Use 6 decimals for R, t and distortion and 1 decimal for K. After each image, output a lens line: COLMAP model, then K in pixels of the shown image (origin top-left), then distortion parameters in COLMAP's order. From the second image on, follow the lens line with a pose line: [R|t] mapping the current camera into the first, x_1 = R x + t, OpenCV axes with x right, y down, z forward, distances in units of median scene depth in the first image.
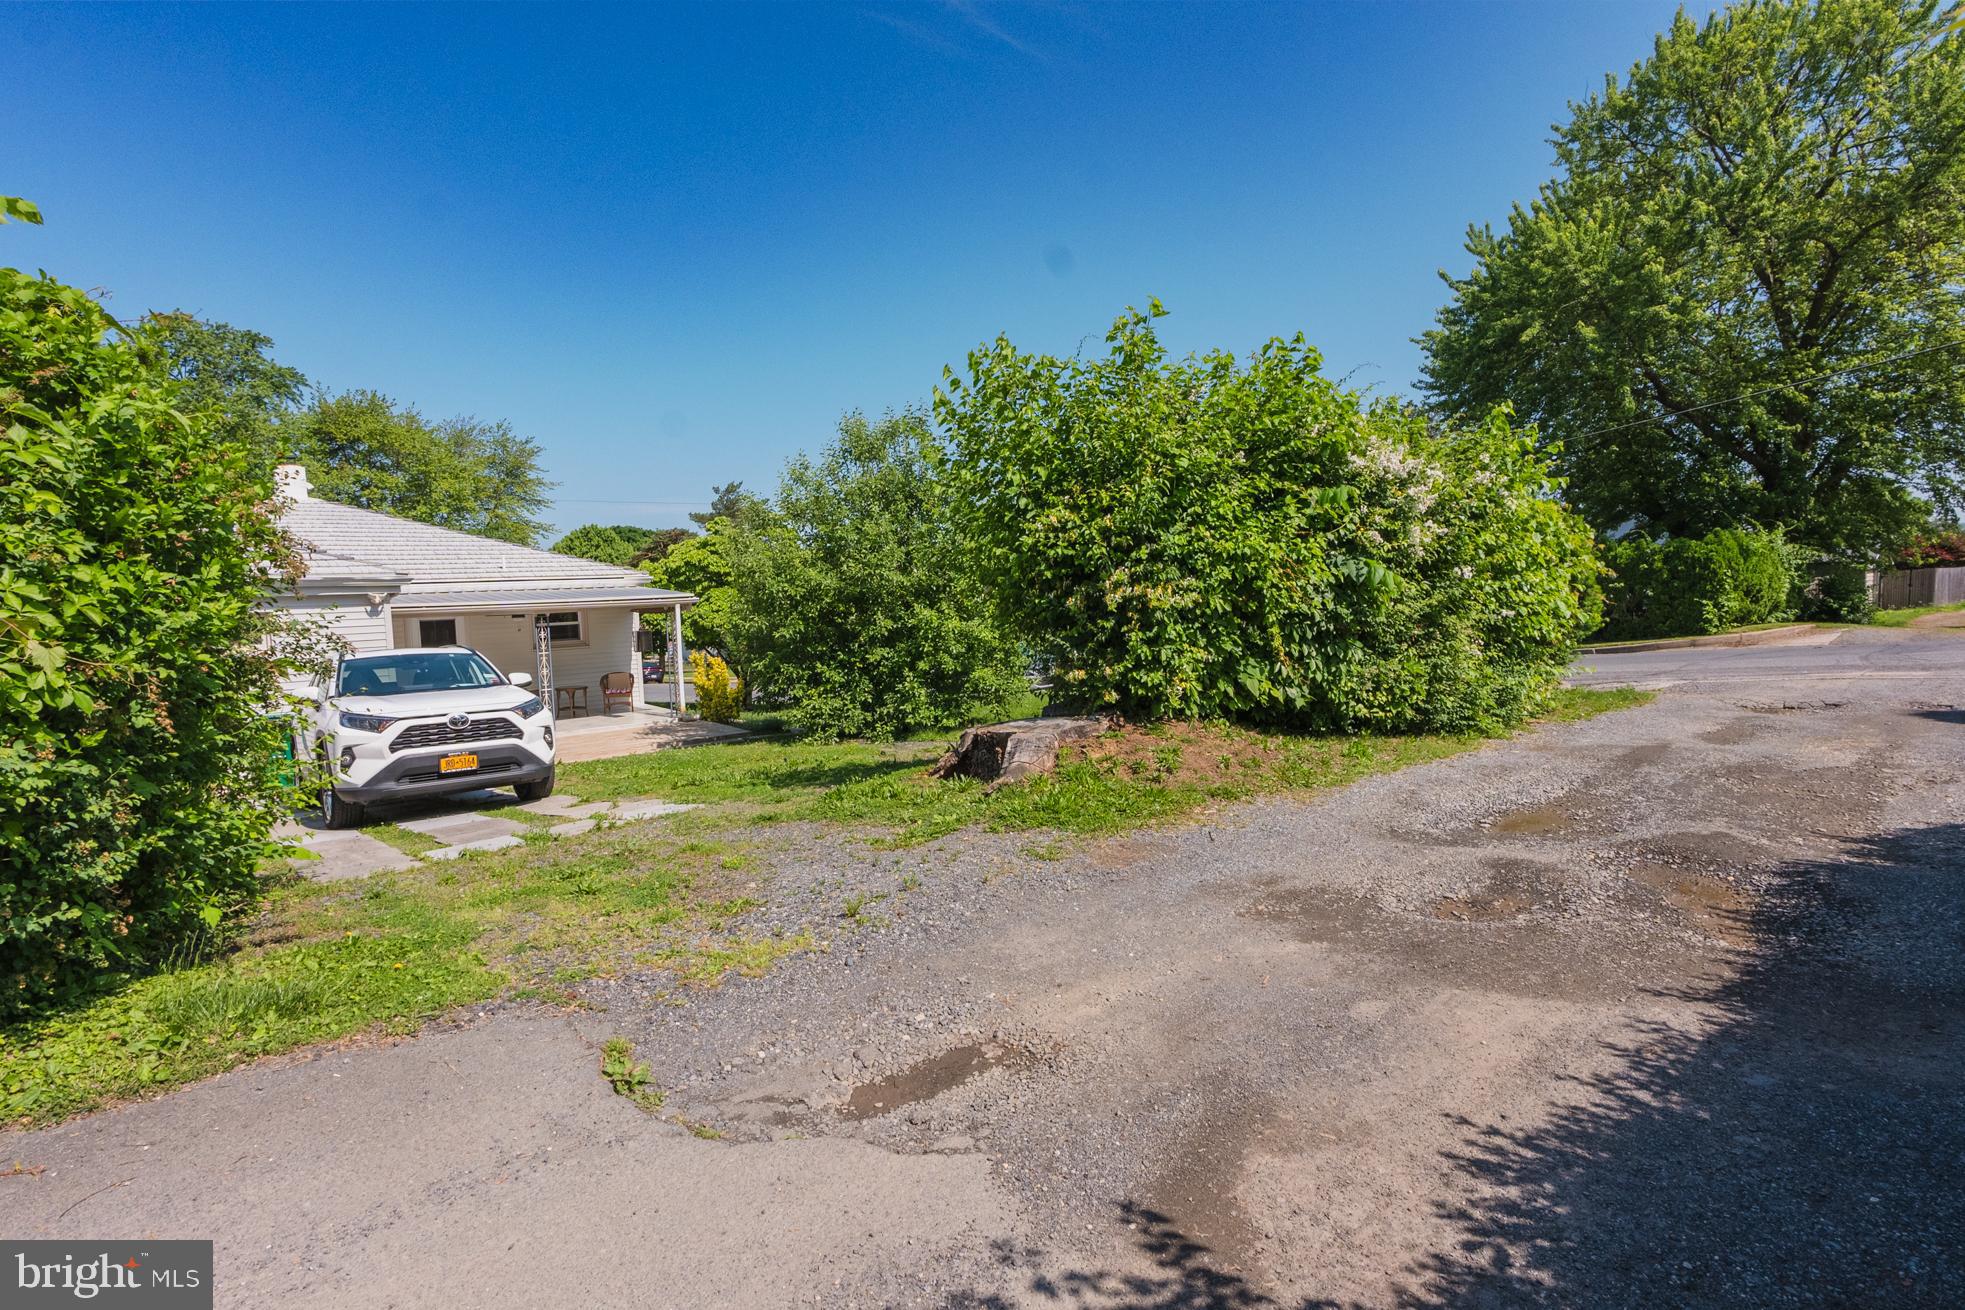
lens RADIAL K [[981.2, 0, 986.4], [0, 981.2, 656.1], [0, 0, 1]] dist [0.001312, 0.002053]
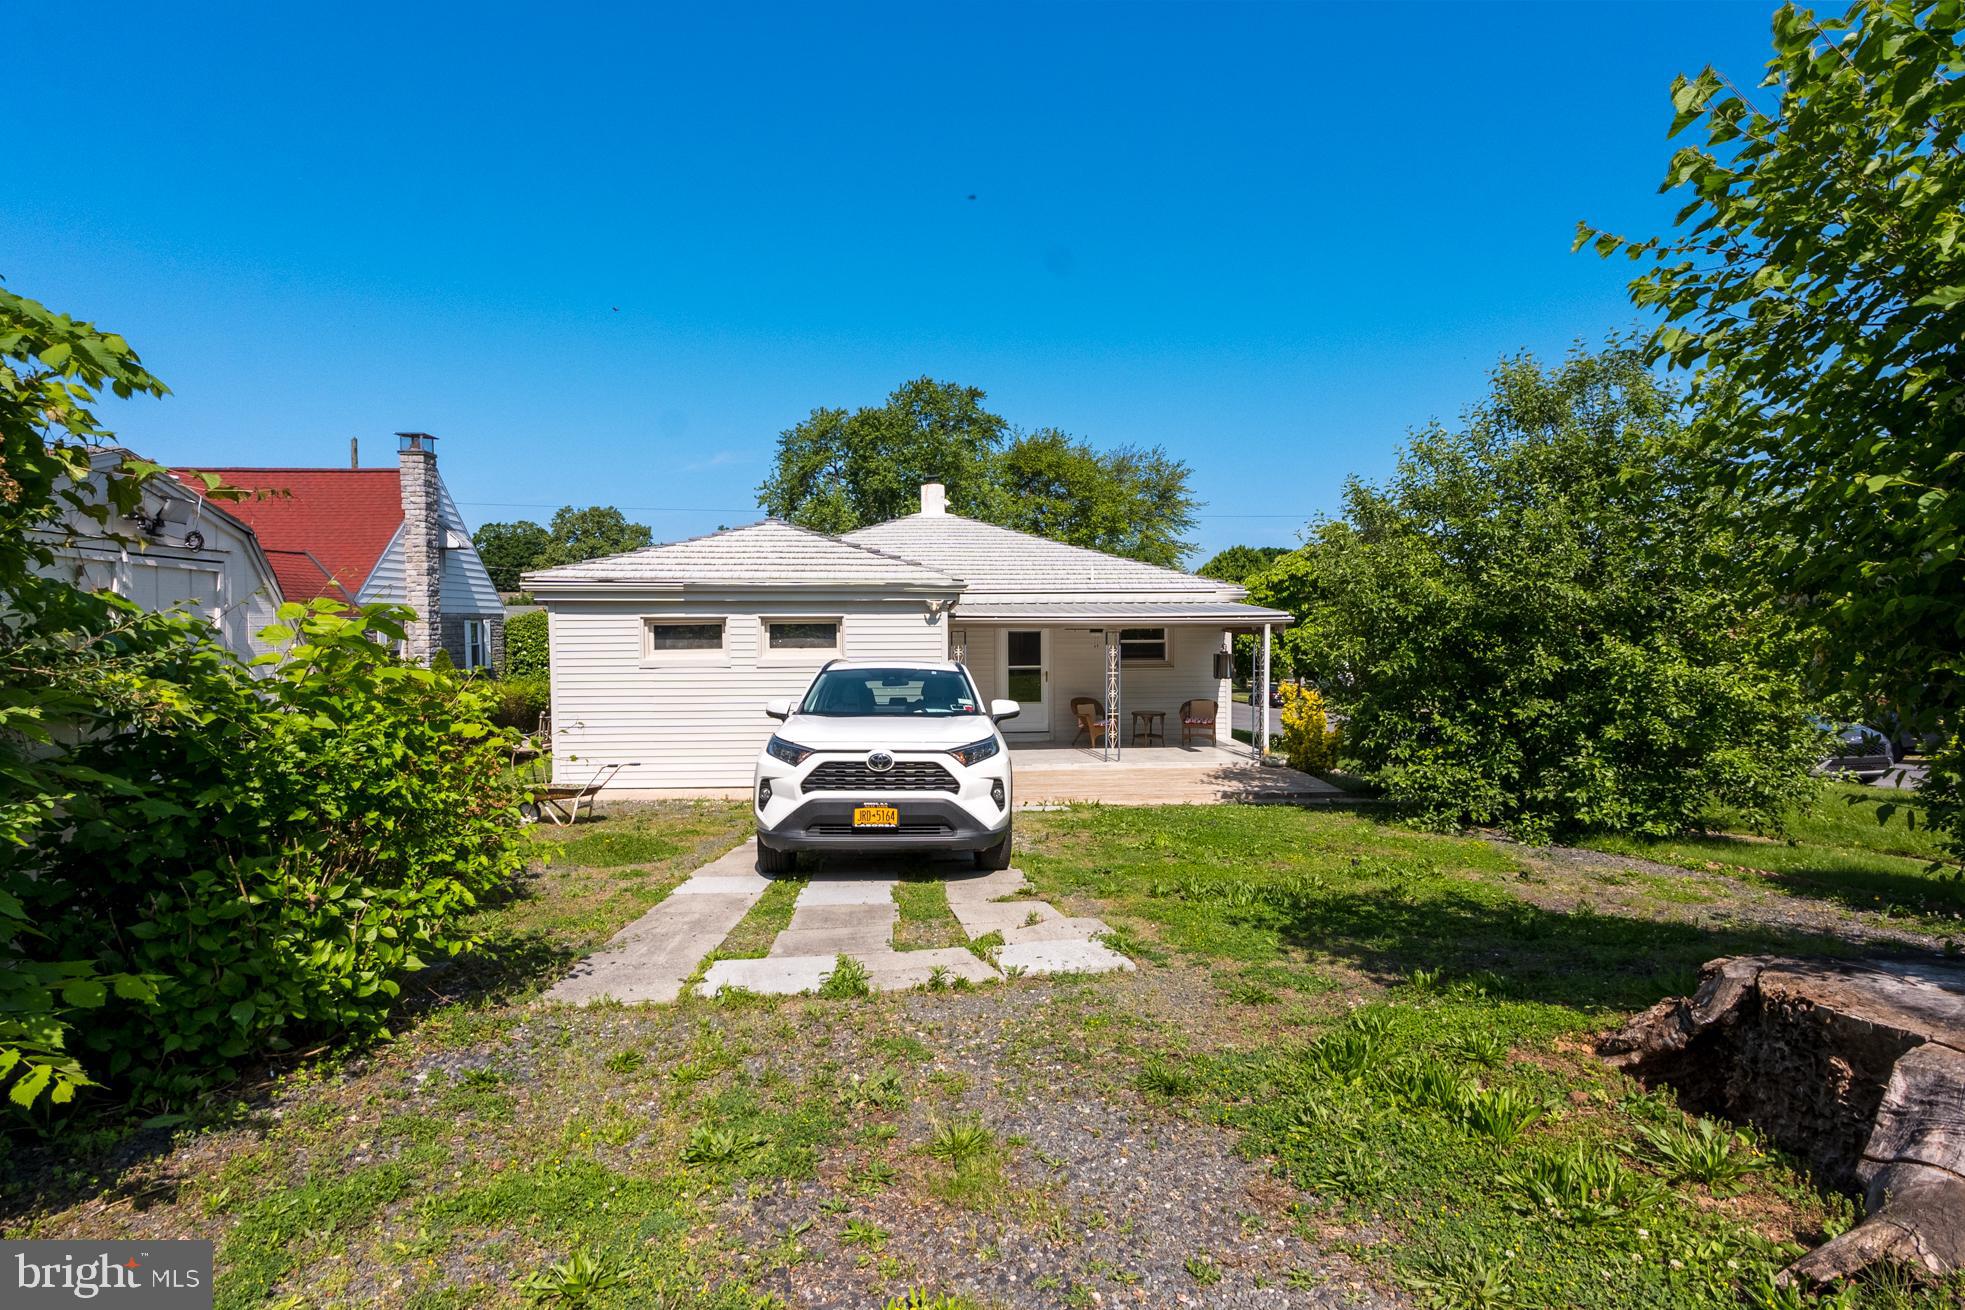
lens RADIAL K [[981.2, 0, 981.8], [0, 981.2, 651.4], [0, 0, 1]] dist [0.001312, 0.002053]
pose [[0.798754, 0.051146, -0.599480, -0.012362], [-0.067892, 0.997678, -0.005341, -0.011227], [0.597815, 0.044966, 0.800372, 0.240950]]
